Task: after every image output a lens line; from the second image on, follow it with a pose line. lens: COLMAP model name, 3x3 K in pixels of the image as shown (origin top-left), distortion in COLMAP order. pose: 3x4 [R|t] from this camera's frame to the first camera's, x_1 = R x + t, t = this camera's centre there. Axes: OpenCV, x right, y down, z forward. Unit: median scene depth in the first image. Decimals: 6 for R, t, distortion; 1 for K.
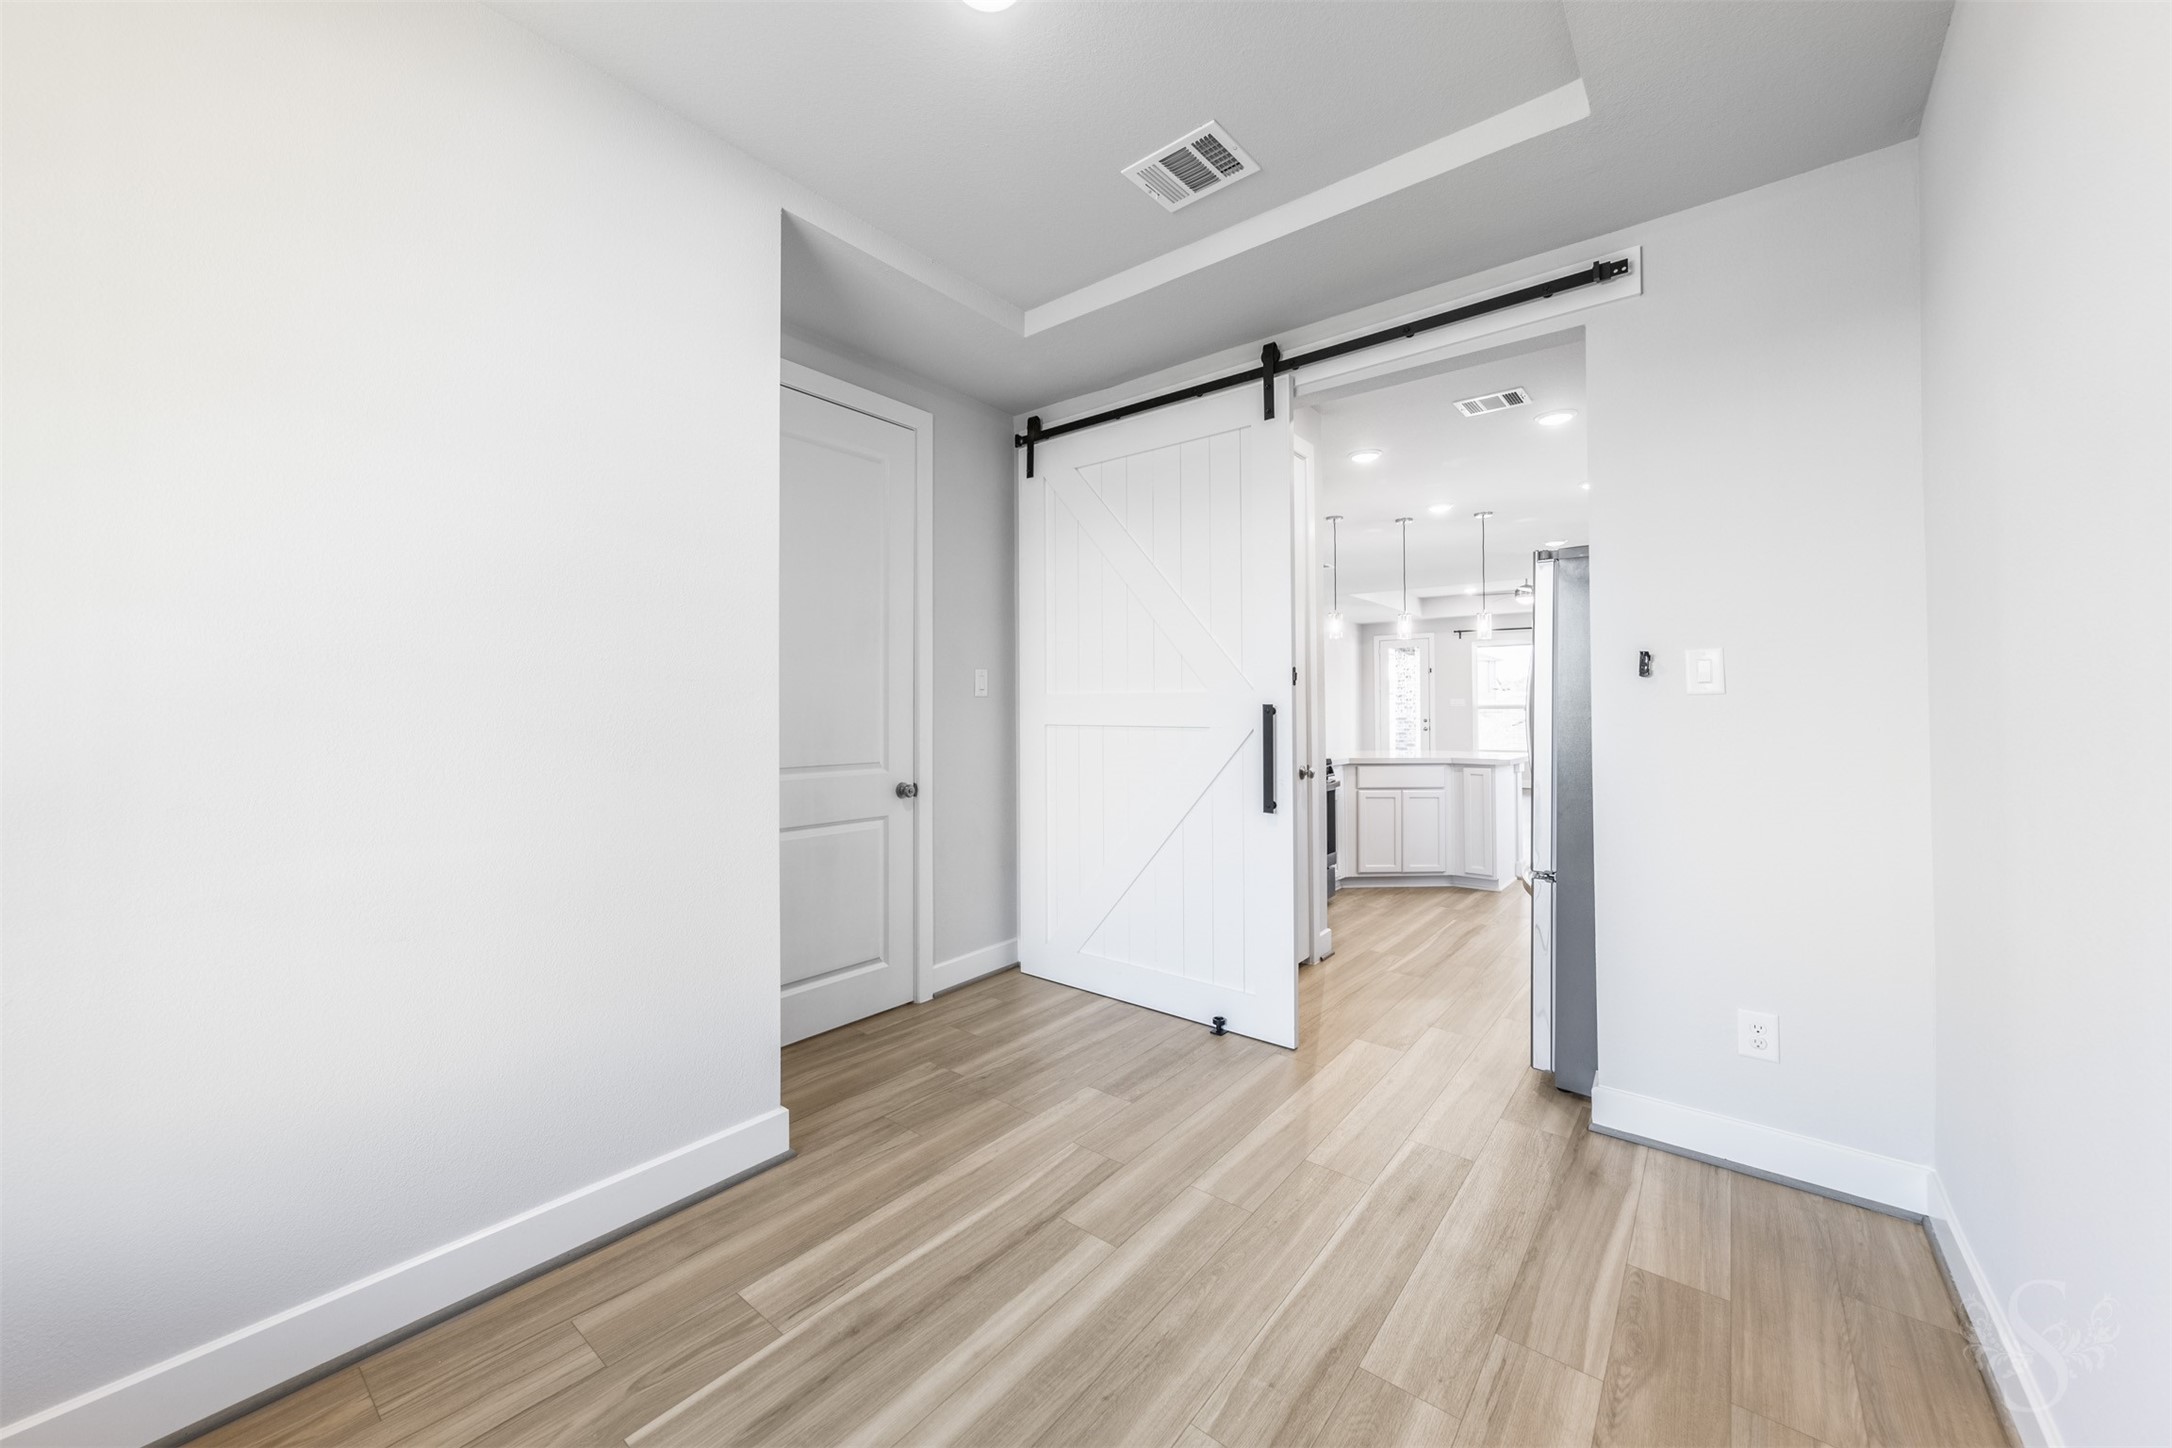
lens RADIAL K [[778.0, 0, 1086.0], [0, 778.0, 724.0], [0, 0, 1]] dist [0.002844, 0.000338]
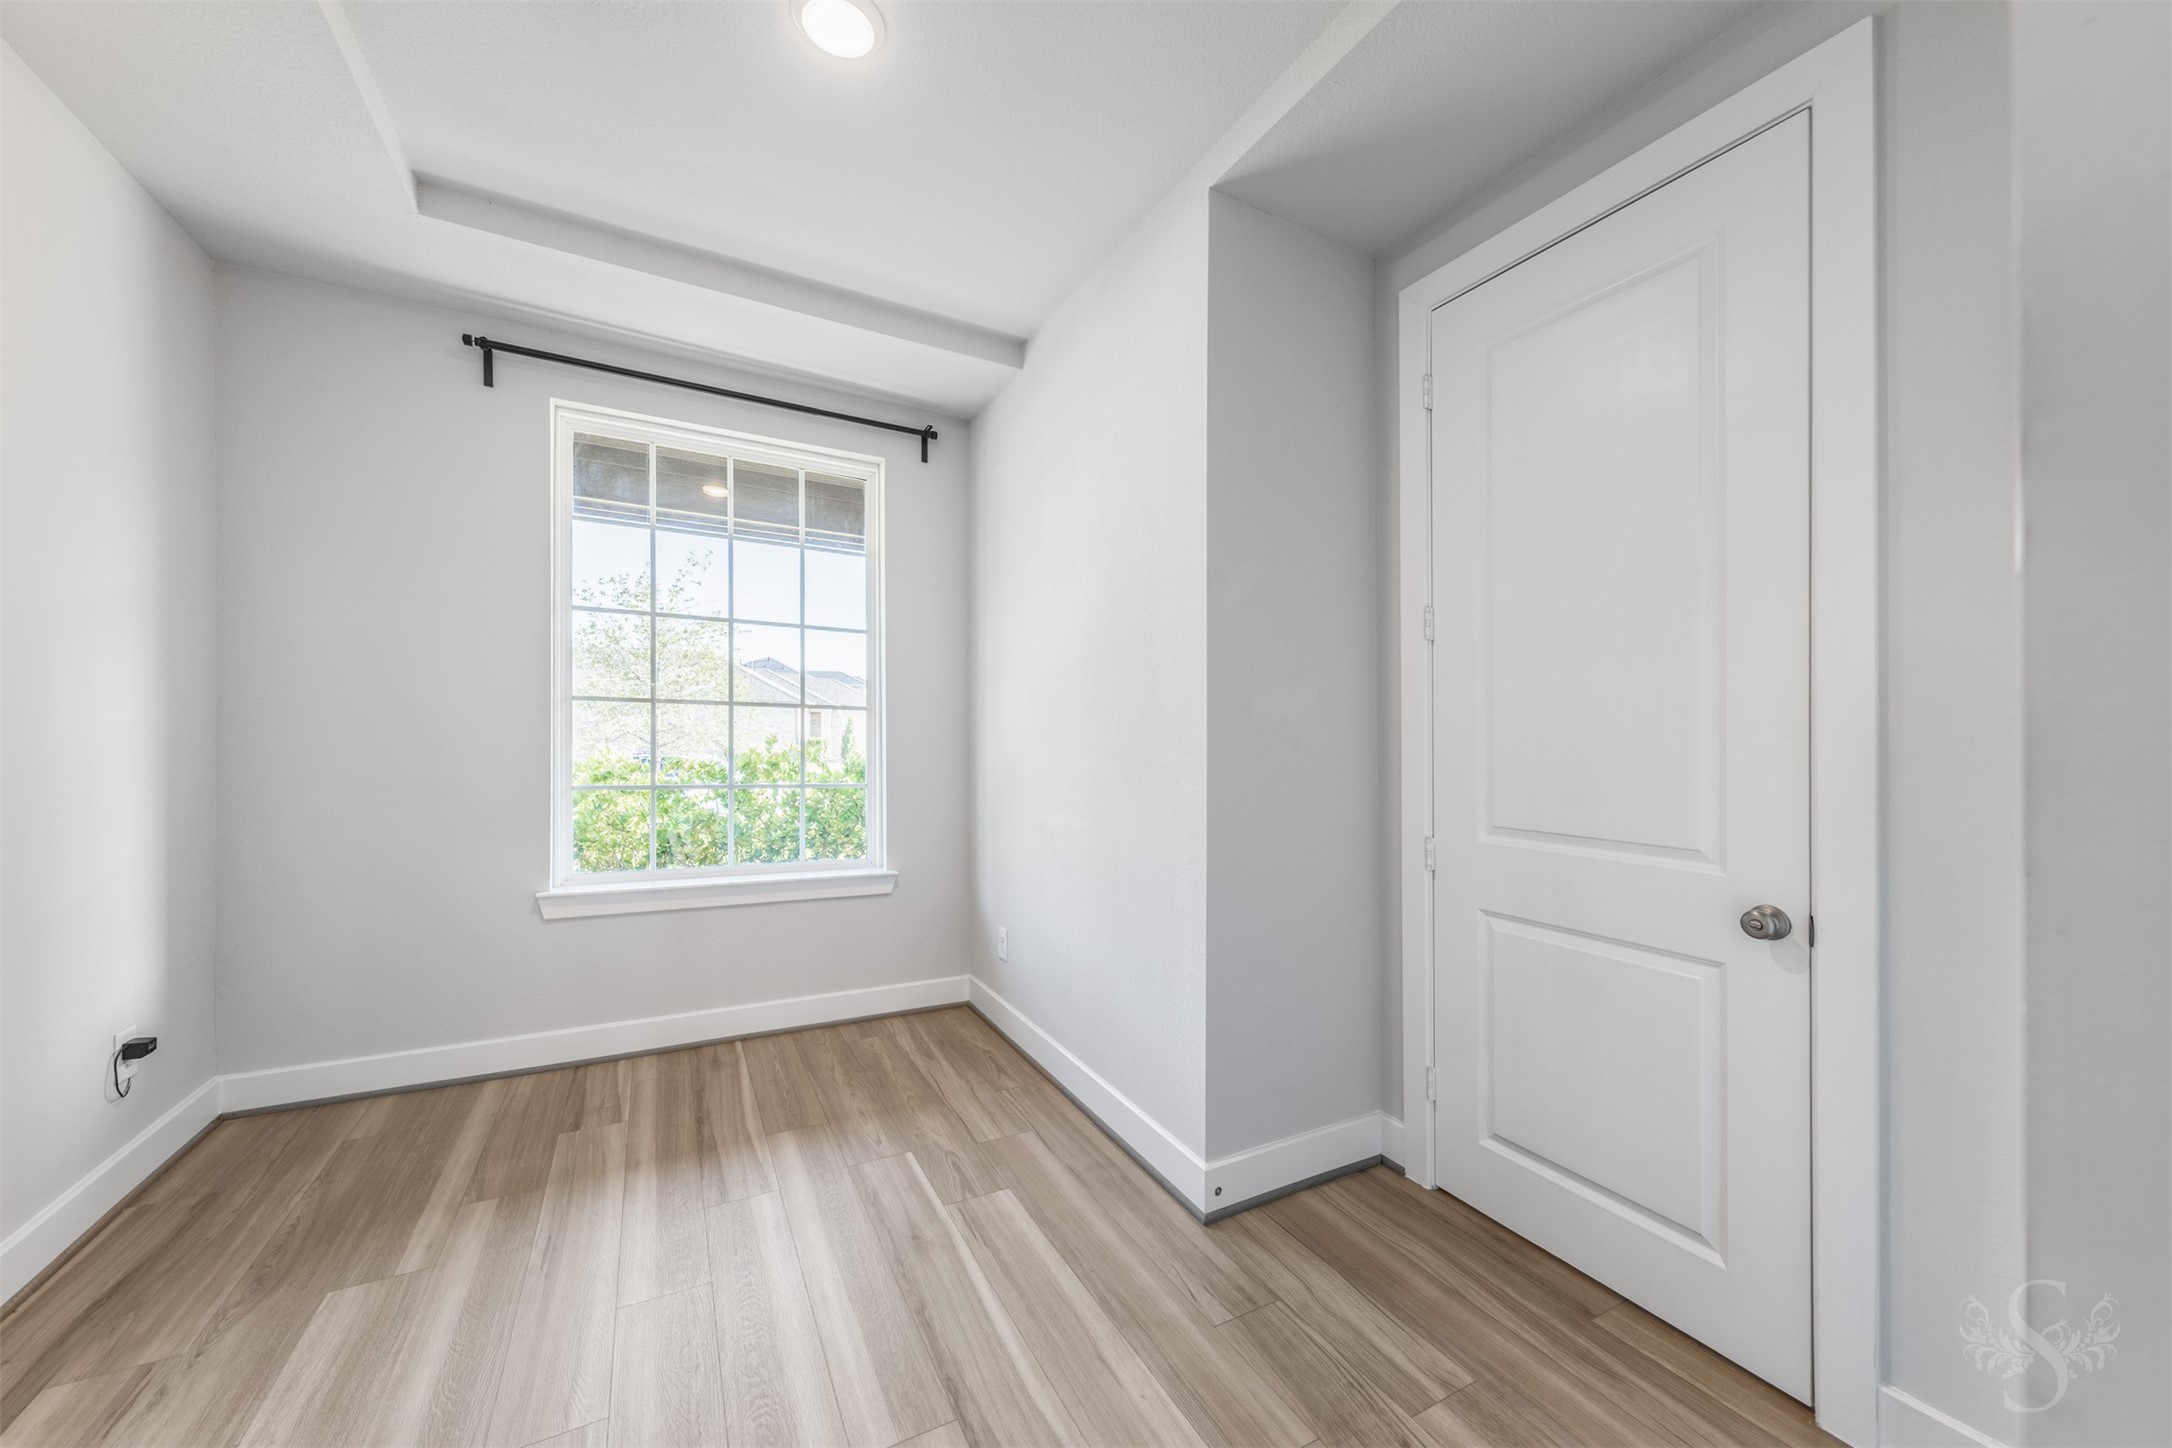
lens RADIAL K [[778.0, 0, 1086.0], [0, 778.0, 724.0], [0, 0, 1]] dist [0.002844, 0.000338]
pose [[-0.363302, -0.010511, -0.931612, 0.593155], [-0.035079, 0.999382, 0.002405, -0.036599], [0.931011, 0.033554, -0.363446, 1.300188]]
